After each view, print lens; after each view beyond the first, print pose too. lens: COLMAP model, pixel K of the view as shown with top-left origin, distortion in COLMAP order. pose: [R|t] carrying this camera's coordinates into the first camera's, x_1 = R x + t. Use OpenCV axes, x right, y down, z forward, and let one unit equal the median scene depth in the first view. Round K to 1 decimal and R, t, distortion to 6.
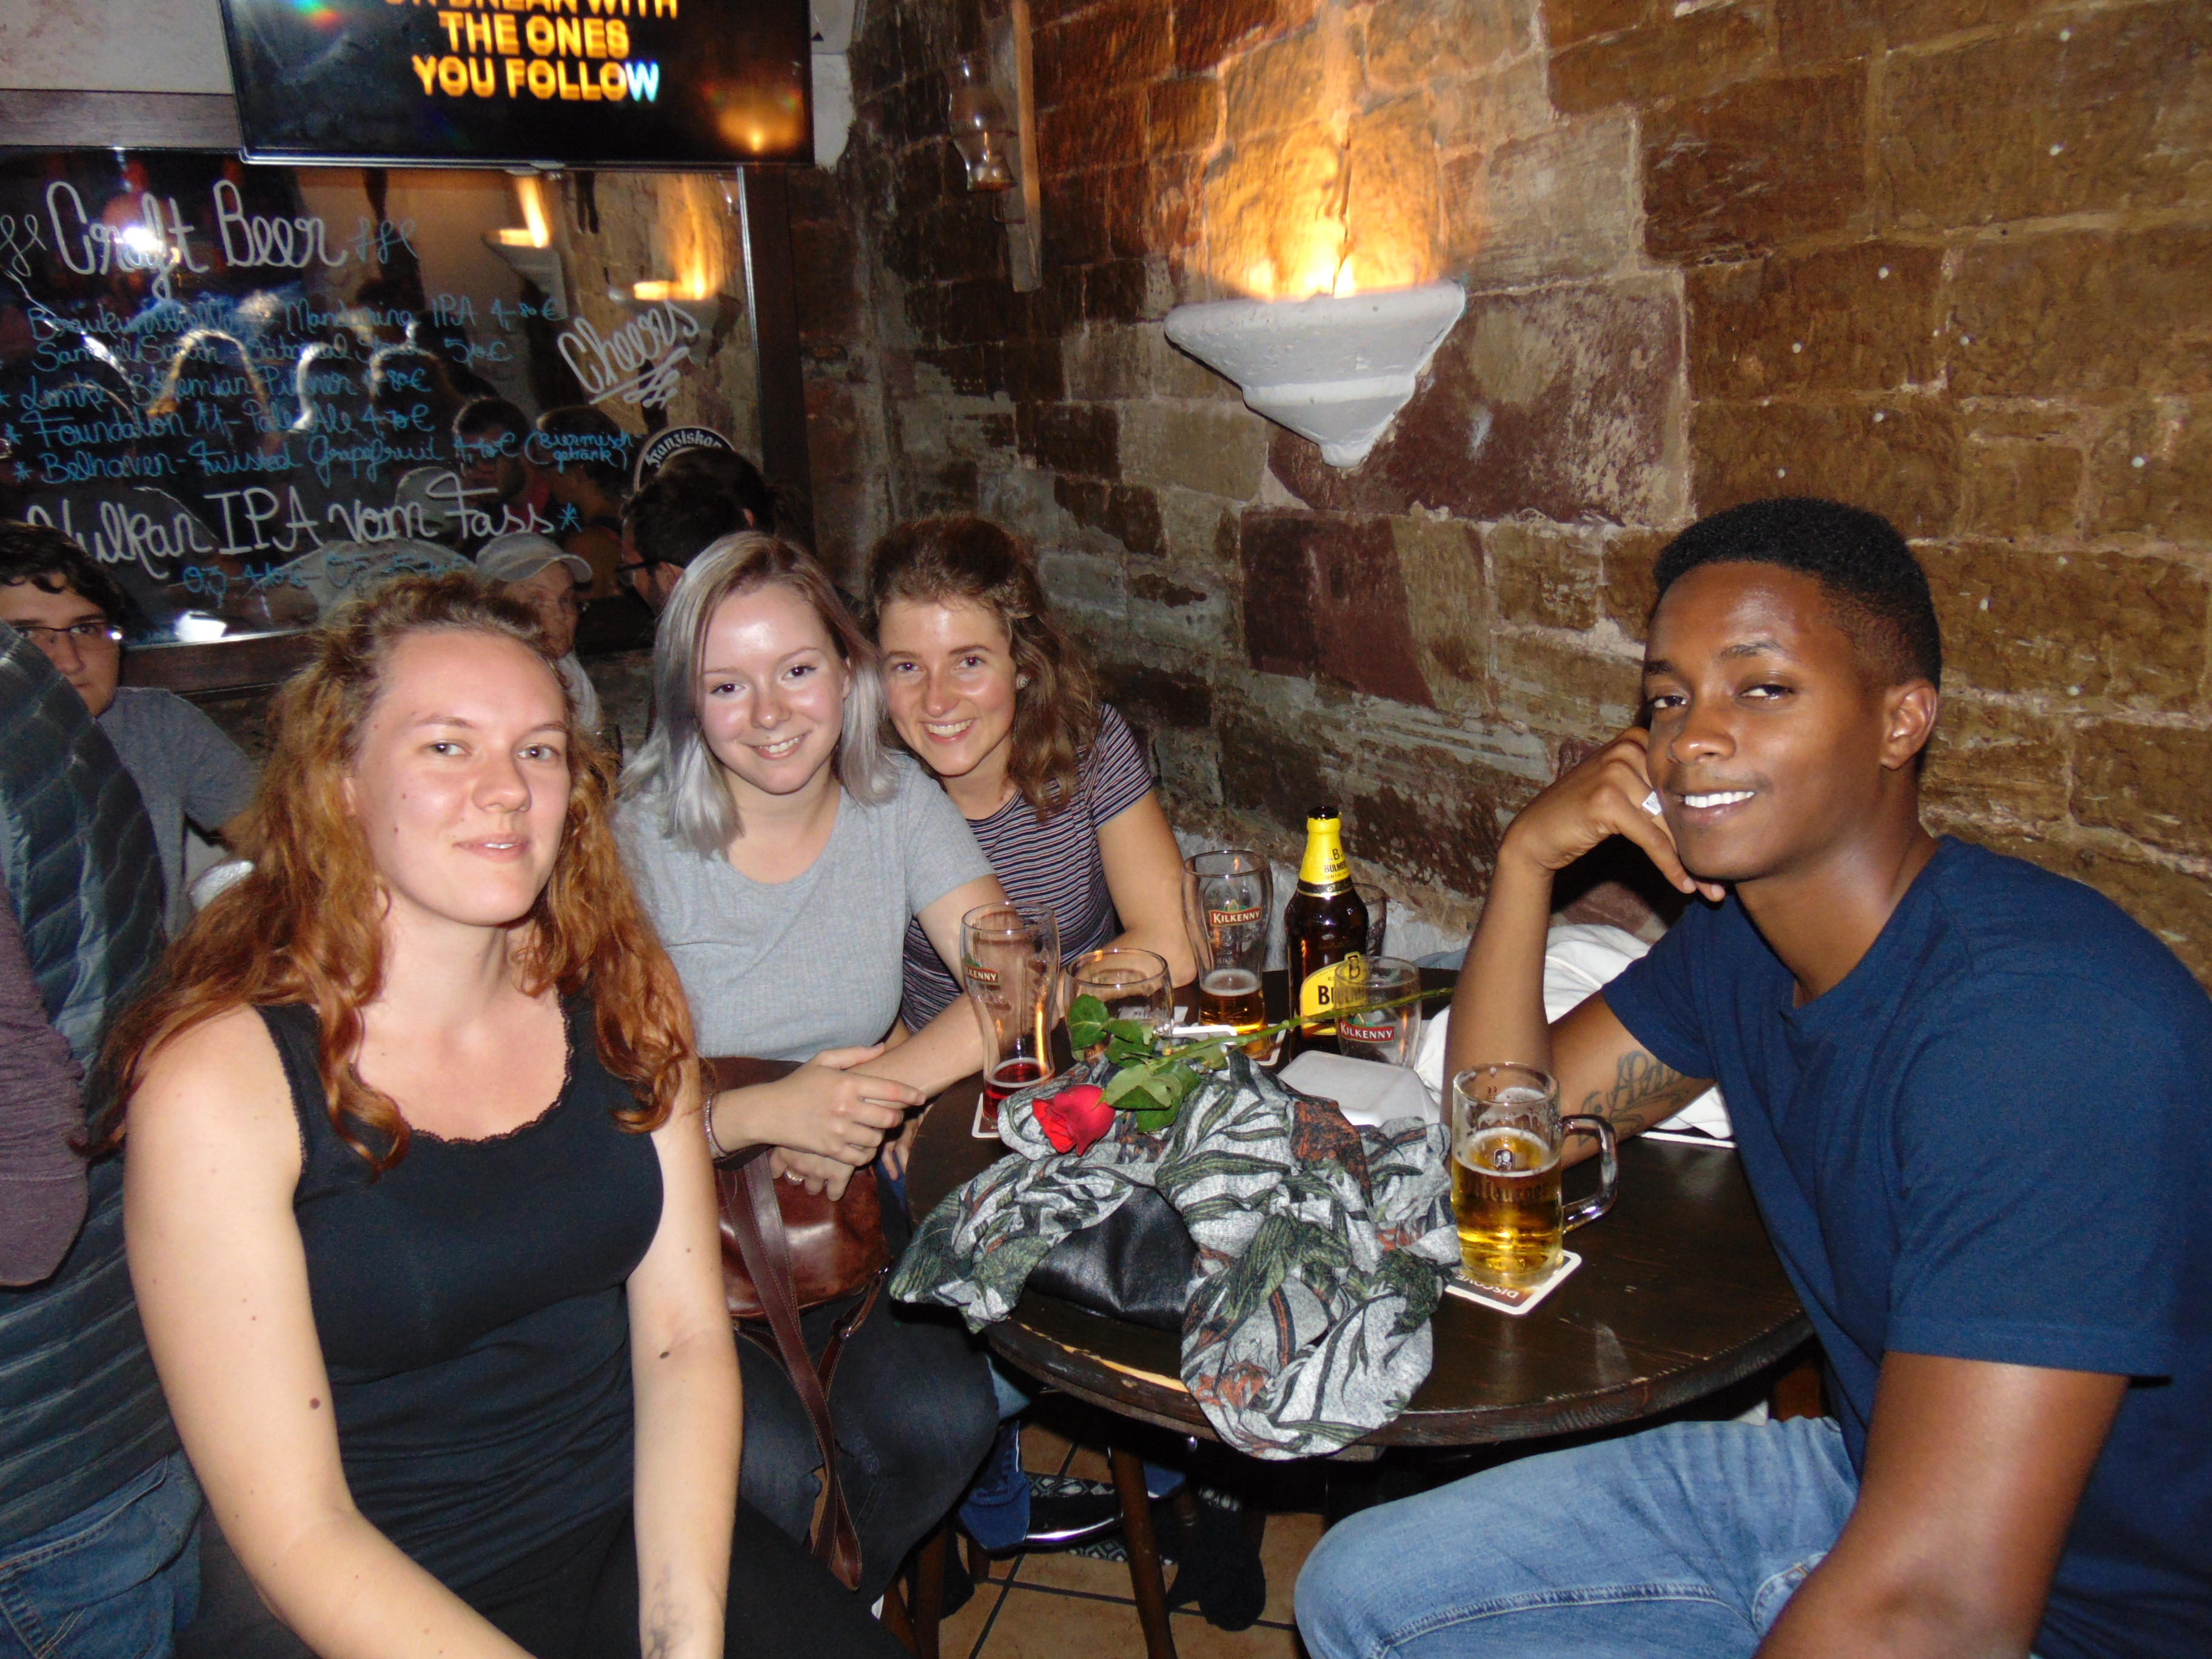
lens RADIAL K [[1668.9, 0, 1103.6], [0, 1668.9, 821.1], [0, 0, 1]] dist [-0.024155, 0.068630]
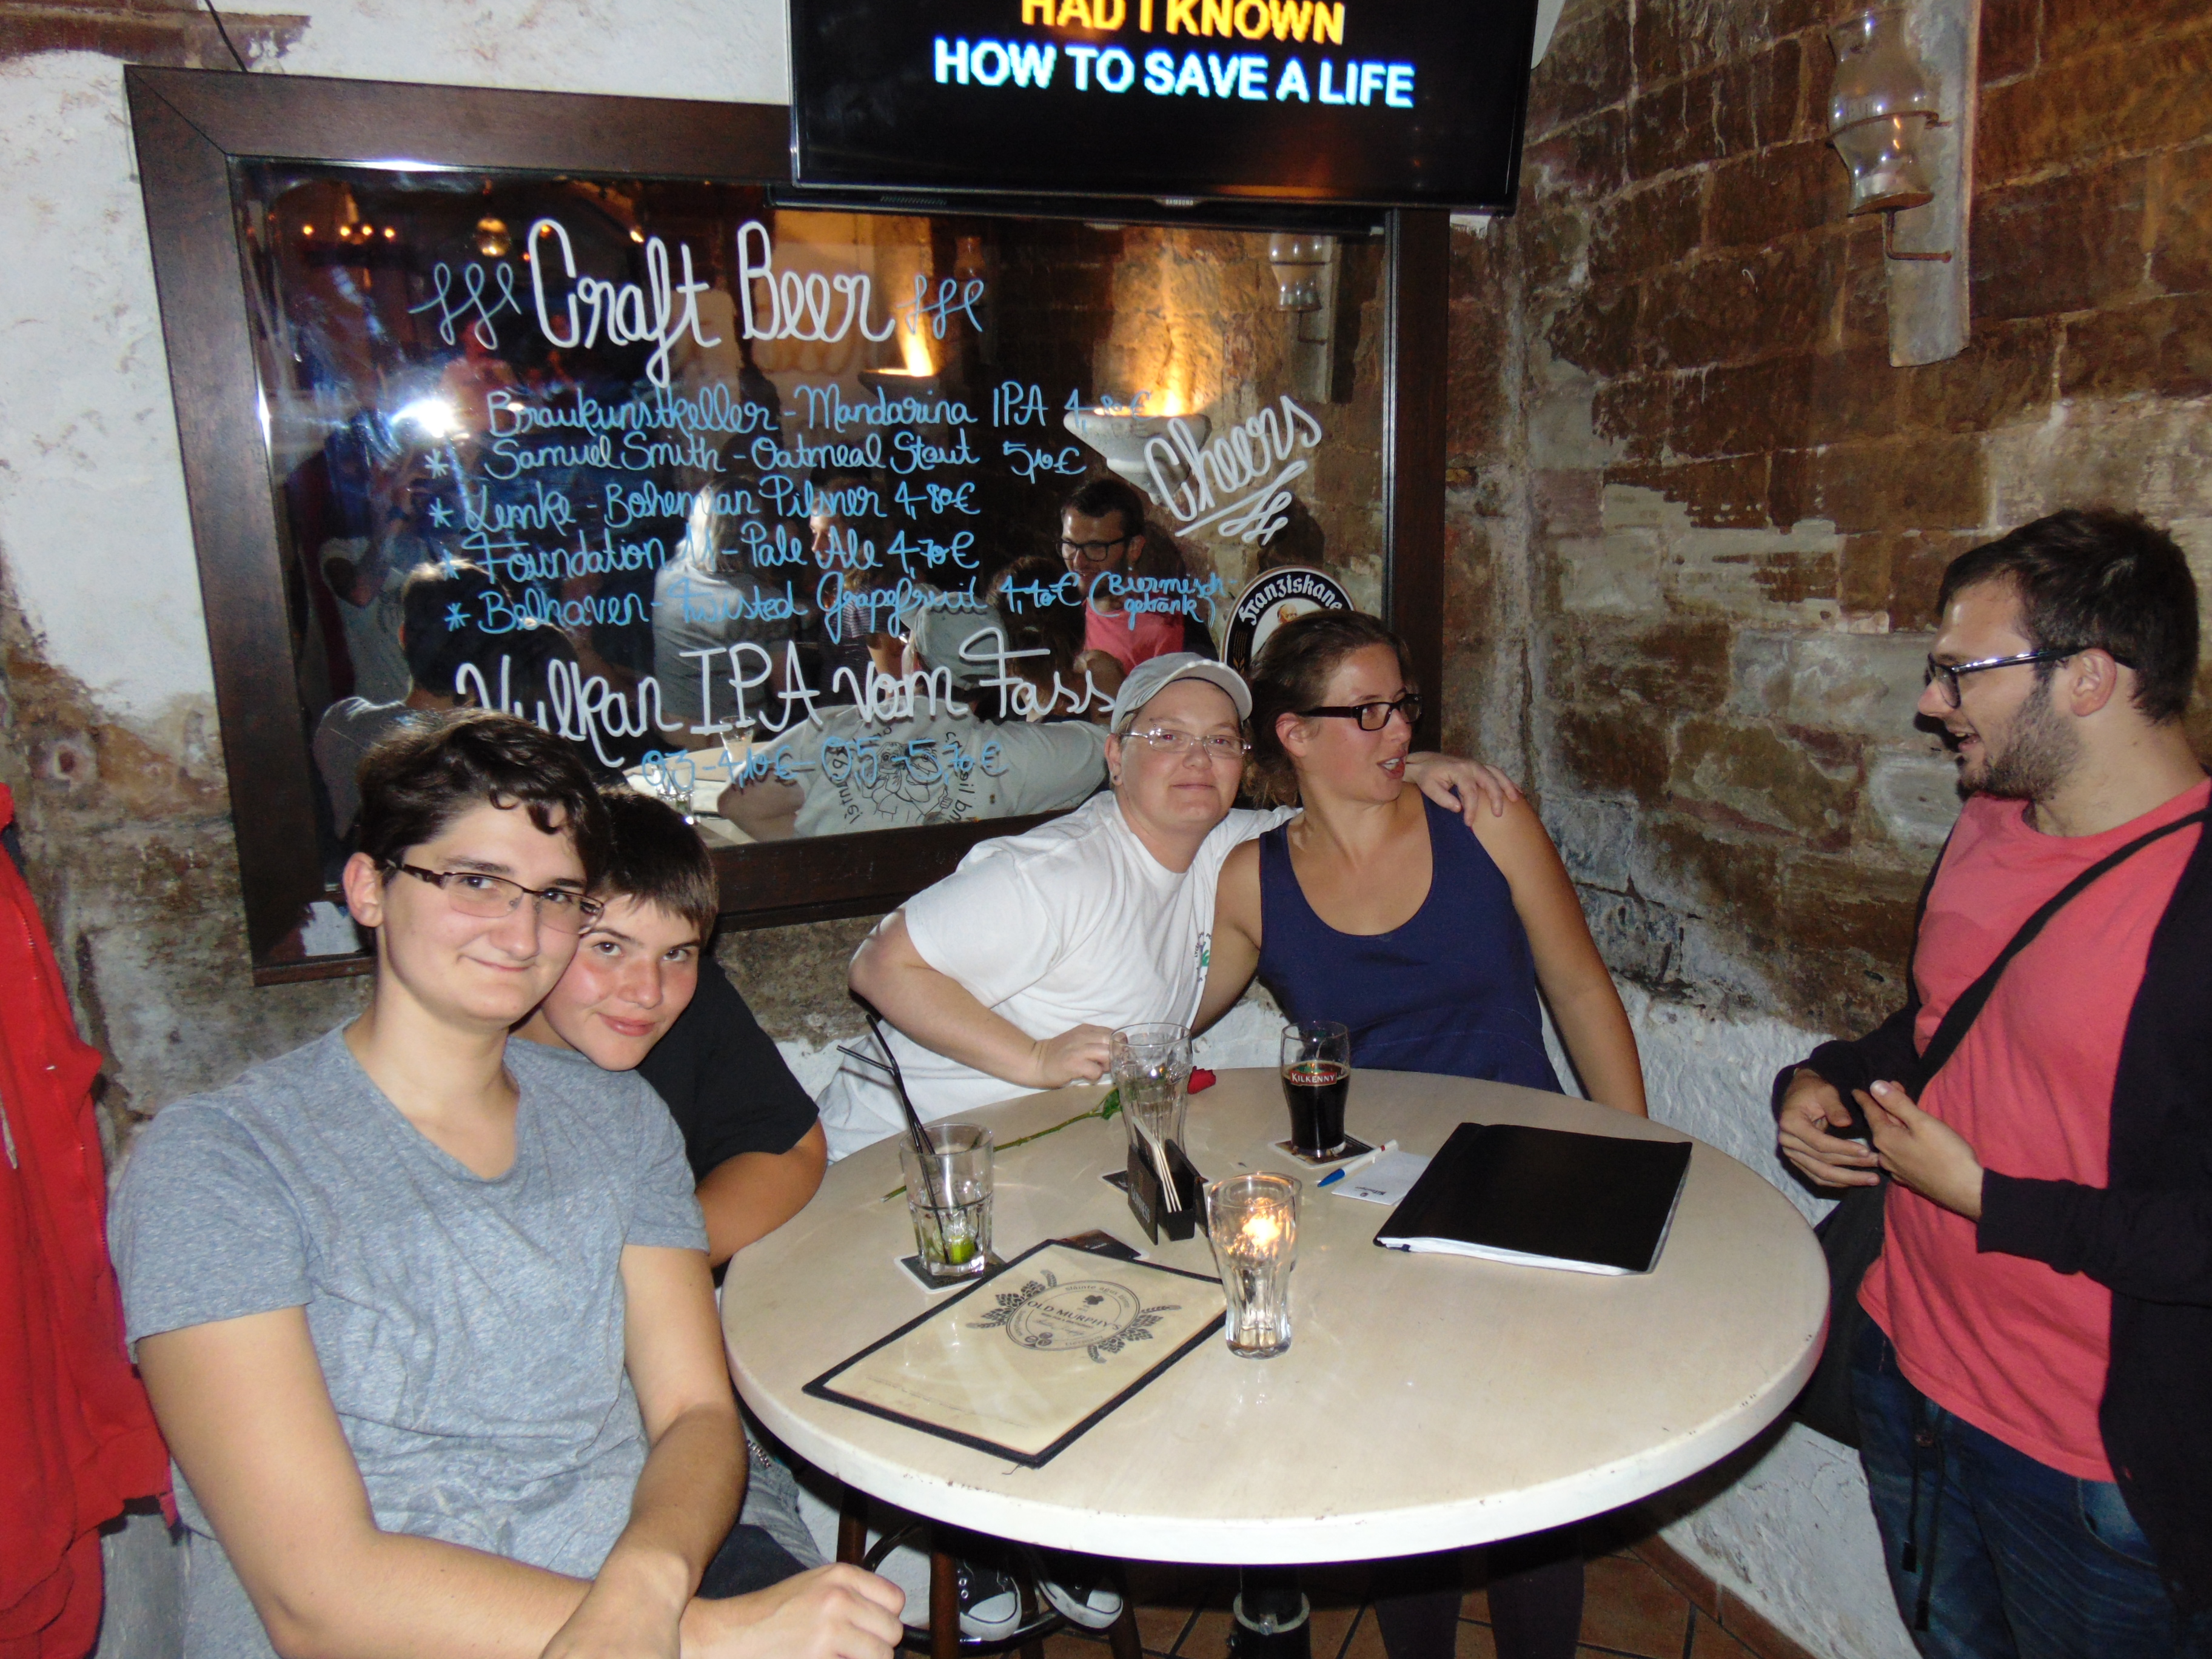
lens RADIAL K [[1641.0, 0, 1095.2], [0, 1641.0, 807.2], [0, 0, 1]] dist [-0.006355, 0.064397]
pose [[0.992616, 0.026852, -0.118288, -0.399860], [-0.039745, 0.993354, -0.108022, -0.087637], [0.114601, 0.111926, 0.987086, 0.482700]]
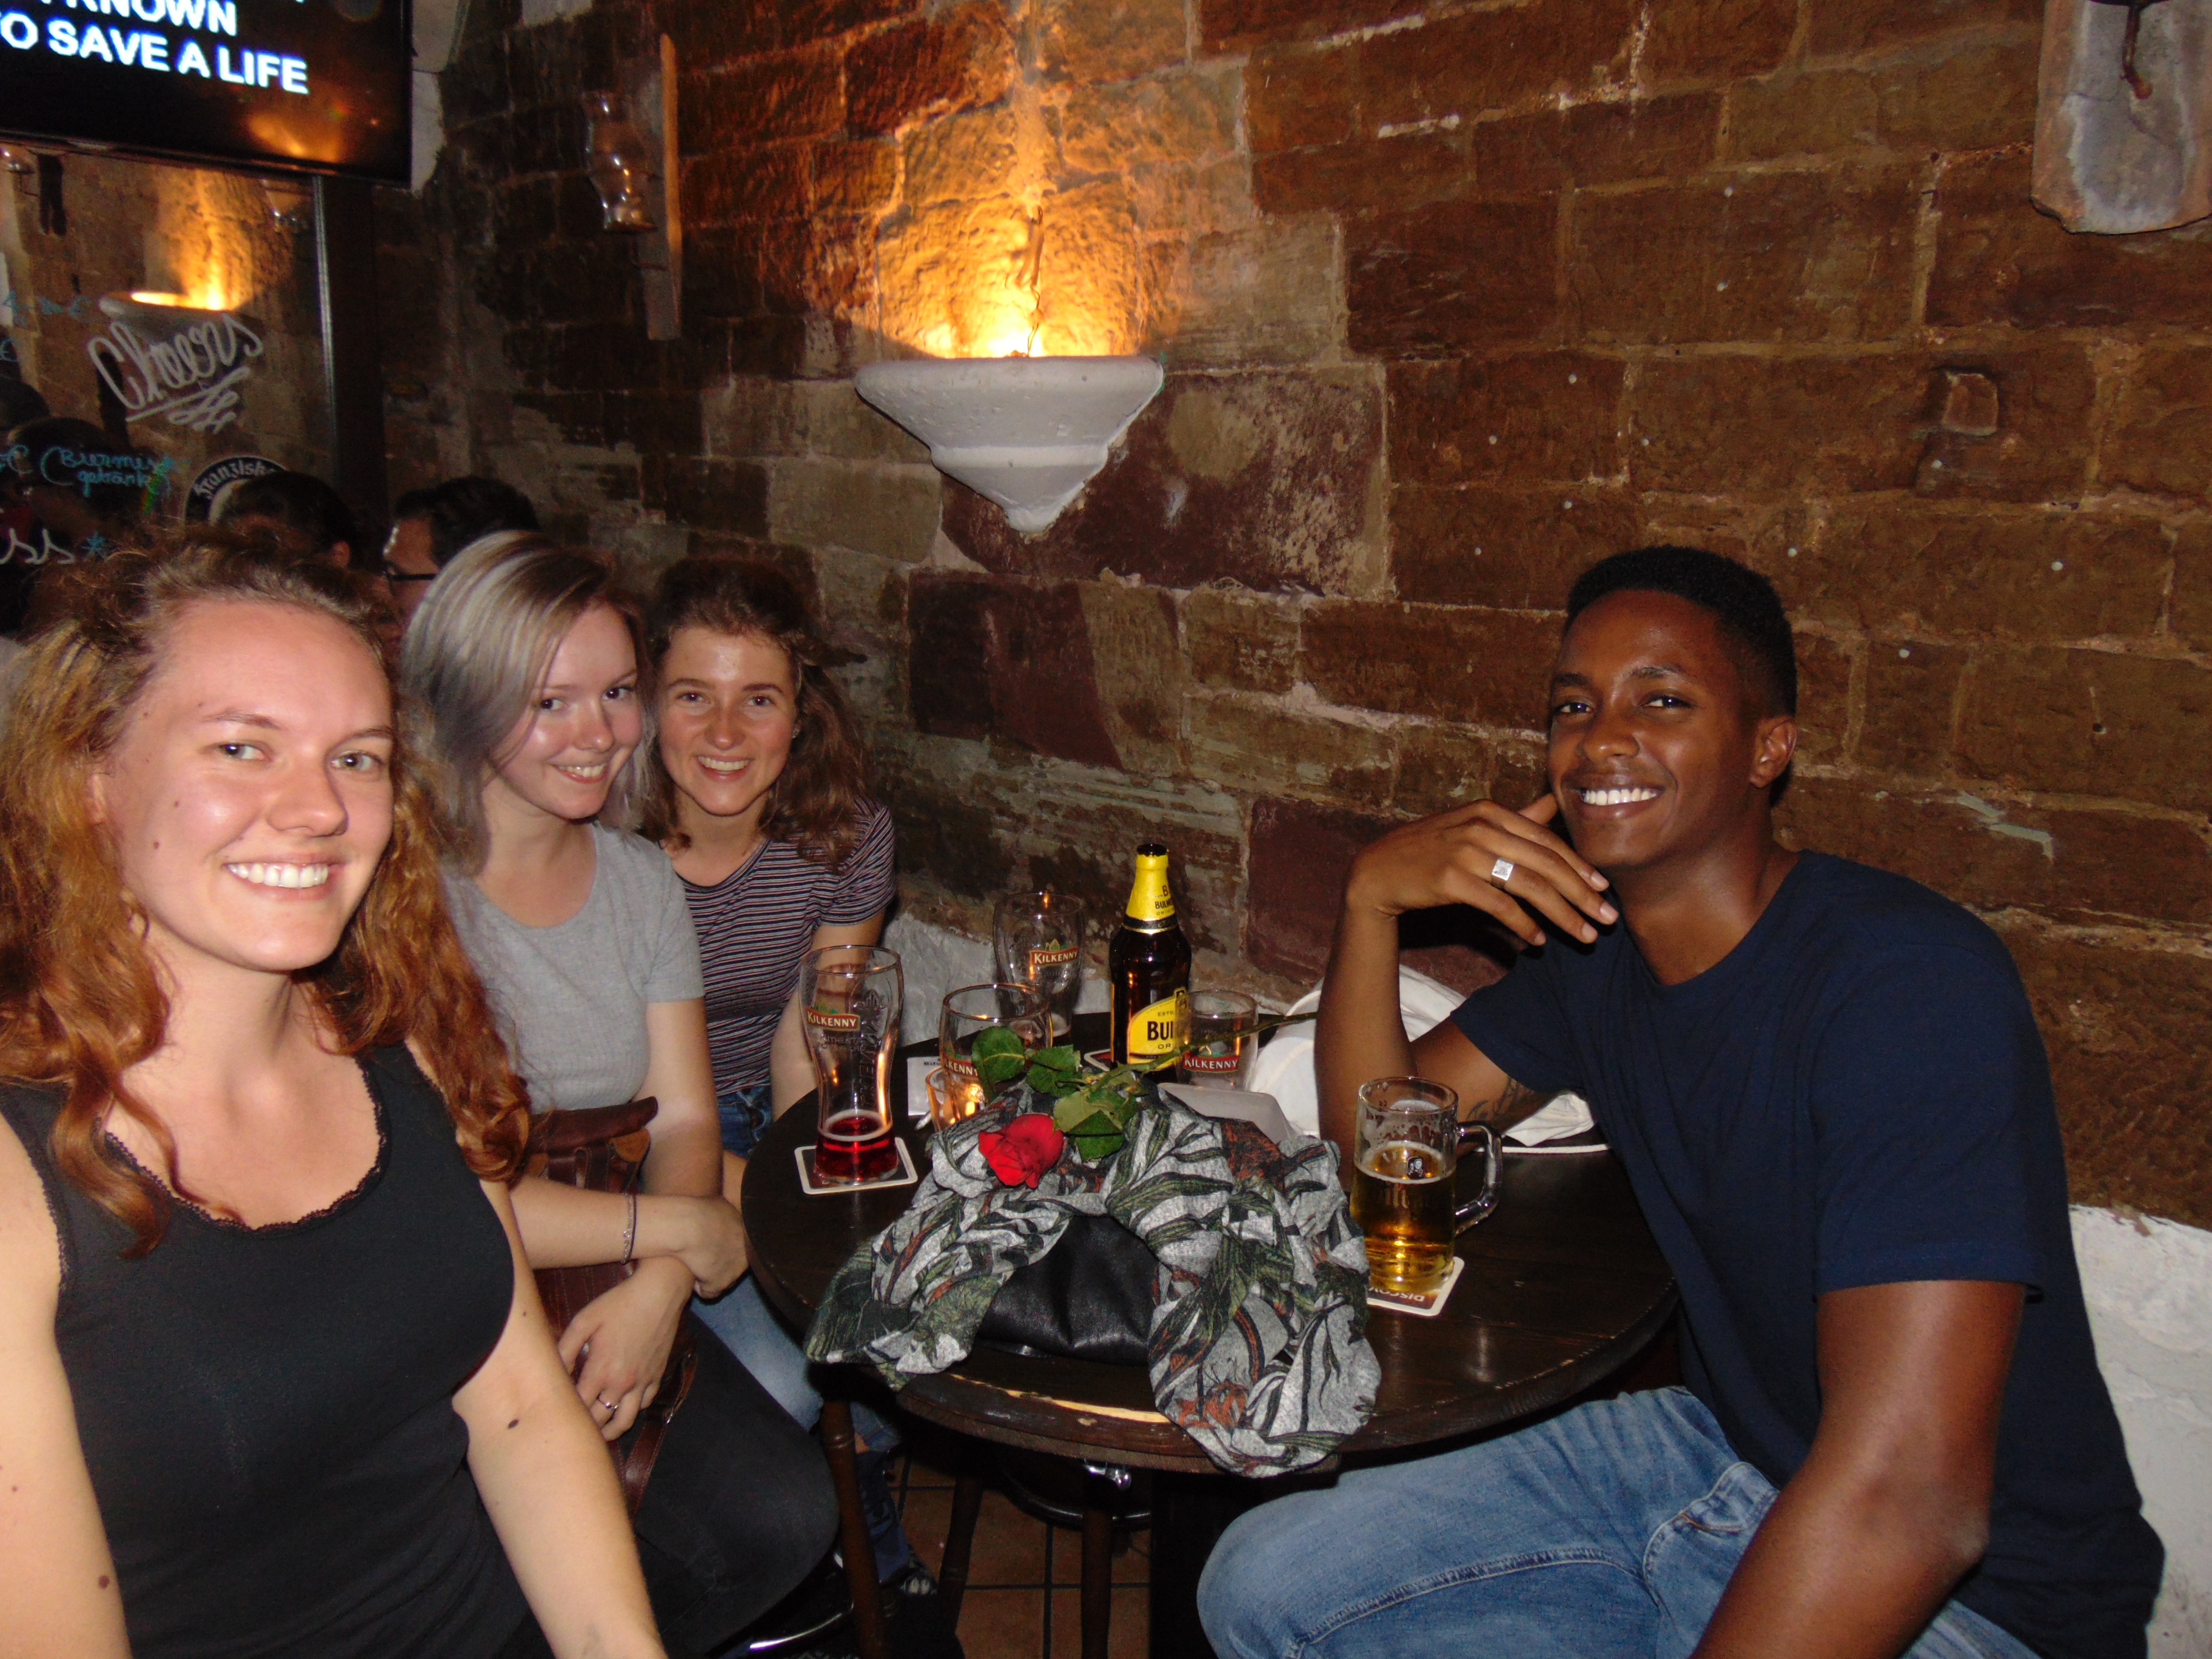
lens RADIAL K [[1668.9, 0, 1103.6], [0, 1668.9, 821.1], [0, 0, 1]] dist [-0.024155, 0.068630]
pose [[0.952039, 0.003627, 0.305955, -0.136149], [0.013177, 0.998516, -0.052839, 0.020265], [-0.305693, 0.054336, 0.950579, 0.029011]]
